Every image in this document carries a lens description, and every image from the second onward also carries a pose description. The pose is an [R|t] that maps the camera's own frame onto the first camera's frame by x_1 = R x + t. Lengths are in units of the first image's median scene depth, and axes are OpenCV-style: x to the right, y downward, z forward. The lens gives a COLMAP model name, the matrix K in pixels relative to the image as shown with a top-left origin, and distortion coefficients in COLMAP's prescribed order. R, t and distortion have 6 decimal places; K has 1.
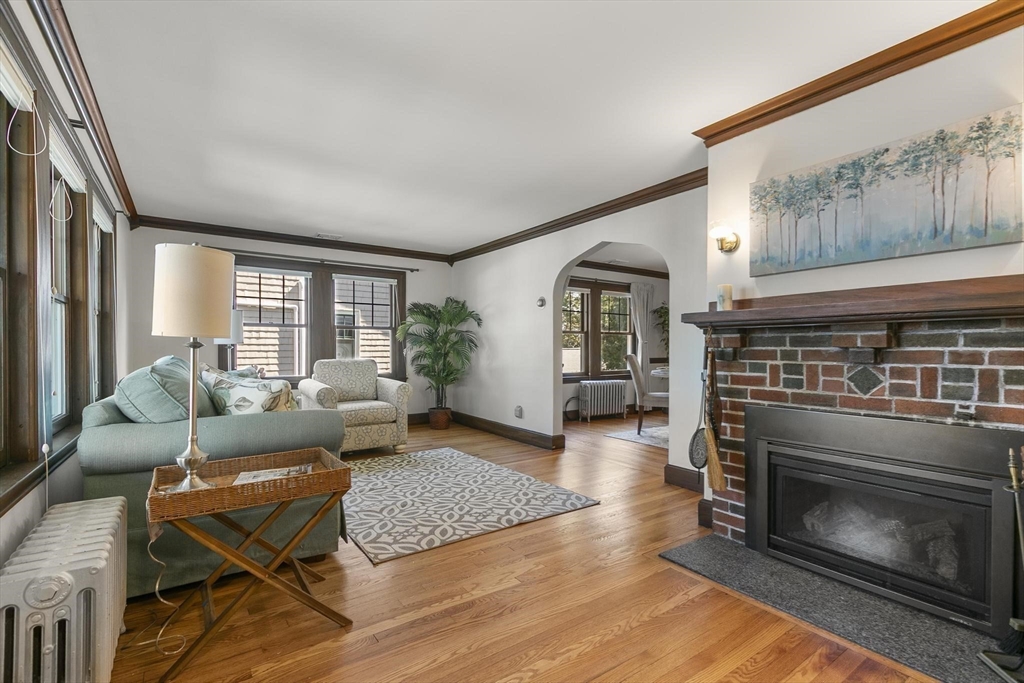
lens RADIAL K [[468.3, 0, 512.1], [0, 468.3, 348.2], [0, 0, 1]] dist [-0.001525, -0.000227]
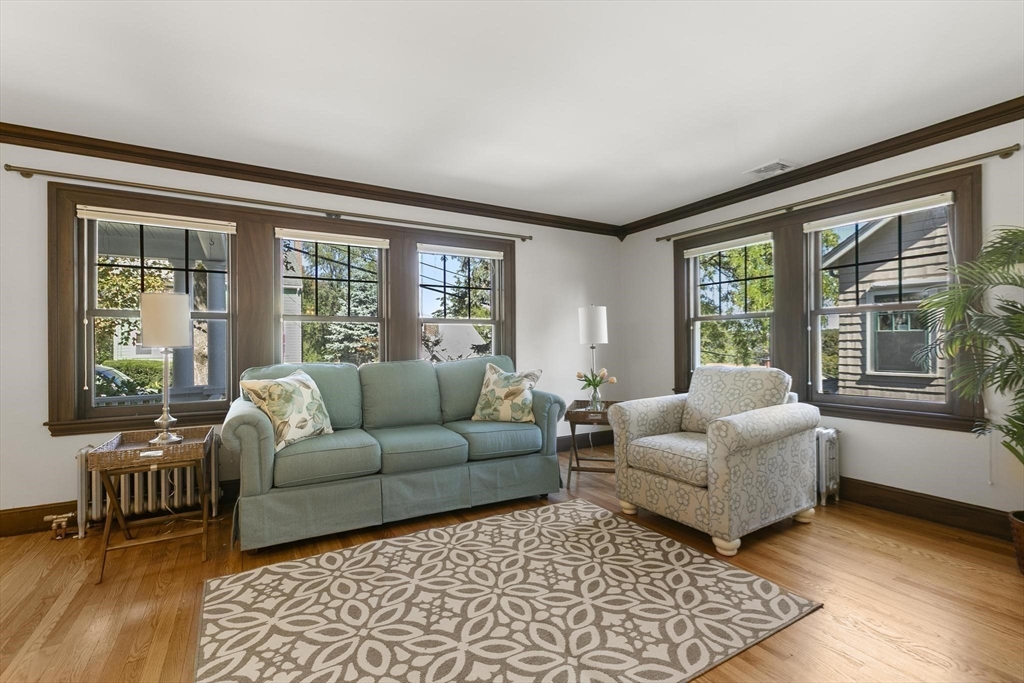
lens RADIAL K [[456.0, 0, 512.5], [0, 456.0, 344.4], [0, 0, 1]] dist [-0.001035, -0.000534]
pose [[-0.078406, -0.002592, -0.996918, 0.265303], [0.008403, 0.999959, -0.003261, -0.005830], [0.996886, -0.008633, -0.078381, 0.773828]]
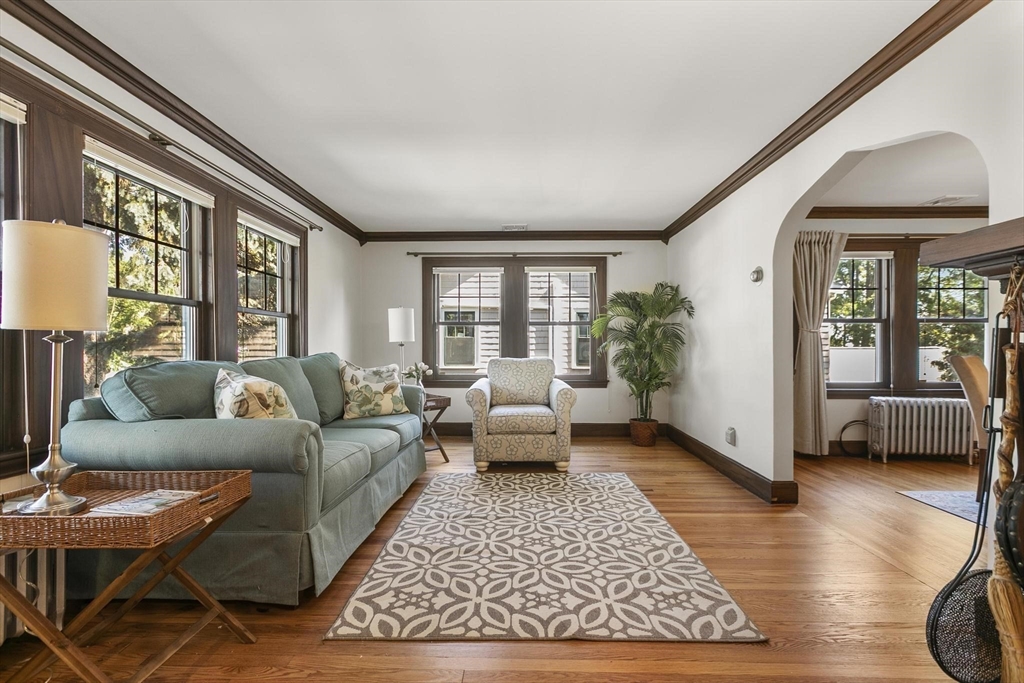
lens RADIAL K [[463.3, 0, 512.8], [0, 463.3, 347.4], [0, 0, 1]] dist [0.001777, -0.000007]
pose [[0.808431, -0.001674, -0.588588, 0.167468], [0.001540, 0.999999, -0.000729, 0.003754], [0.588588, -0.000317, 0.808433, 0.268472]]
